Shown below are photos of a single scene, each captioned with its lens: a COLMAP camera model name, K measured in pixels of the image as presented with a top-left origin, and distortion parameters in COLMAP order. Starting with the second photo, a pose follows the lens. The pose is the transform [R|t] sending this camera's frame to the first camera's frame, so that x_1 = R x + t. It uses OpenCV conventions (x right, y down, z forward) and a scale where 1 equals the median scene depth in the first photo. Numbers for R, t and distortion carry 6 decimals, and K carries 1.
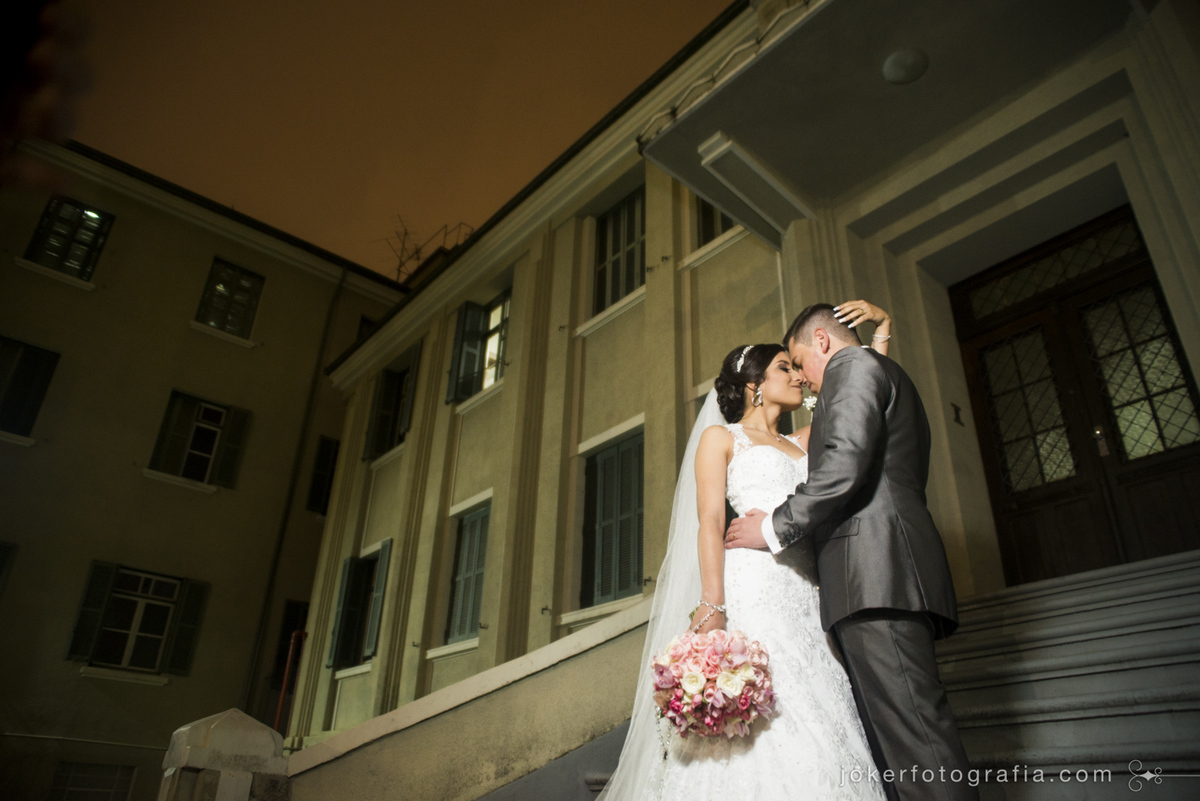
lens RADIAL K [[838.1, 0, 604.2], [0, 838.1, 418.1], [0, 0, 1]] dist [-0.051509, 0.000265]
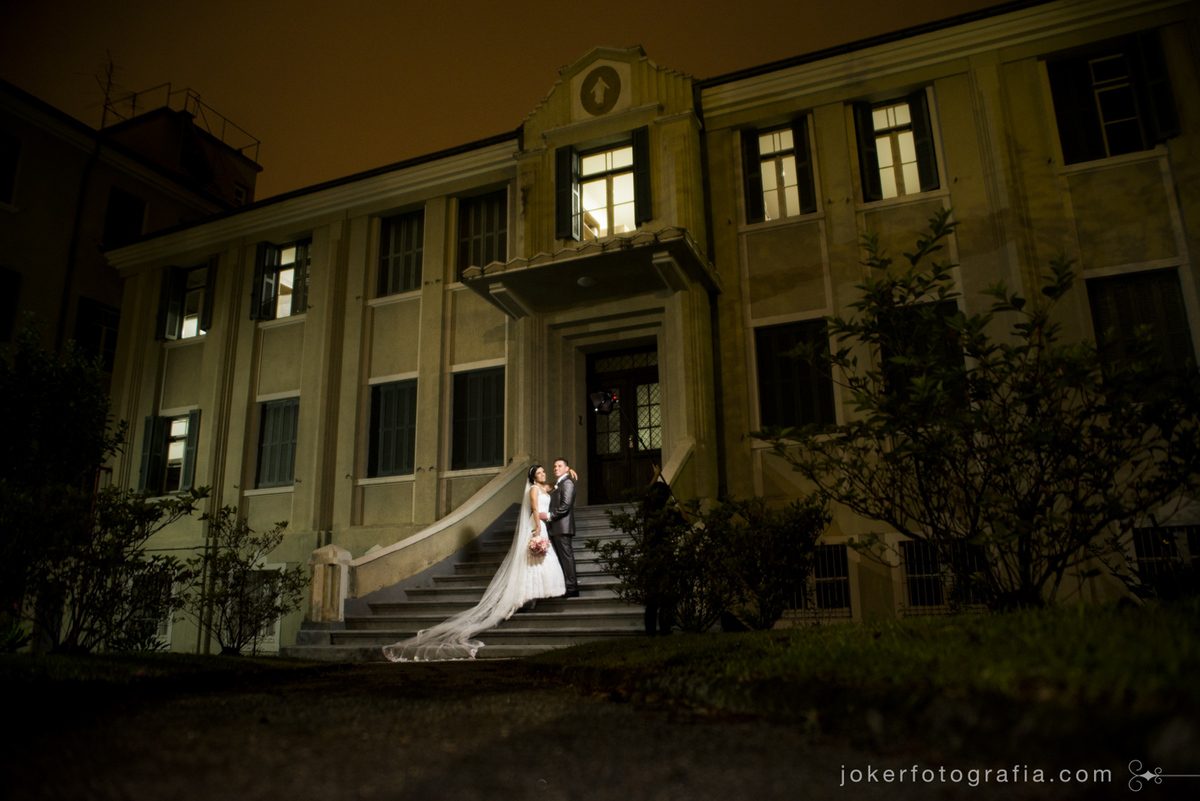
lens RADIAL K [[849.9, 0, 600.0], [0, 849.9, 400.5], [0, 0, 1]] dist [-0.000128, 0.003483]
pose [[0.894592, 0.073269, 0.440836, -0.363078], [-0.165407, 0.970696, 0.174326, -0.297602], [-0.415145, -0.228868, 0.880497, -0.695331]]
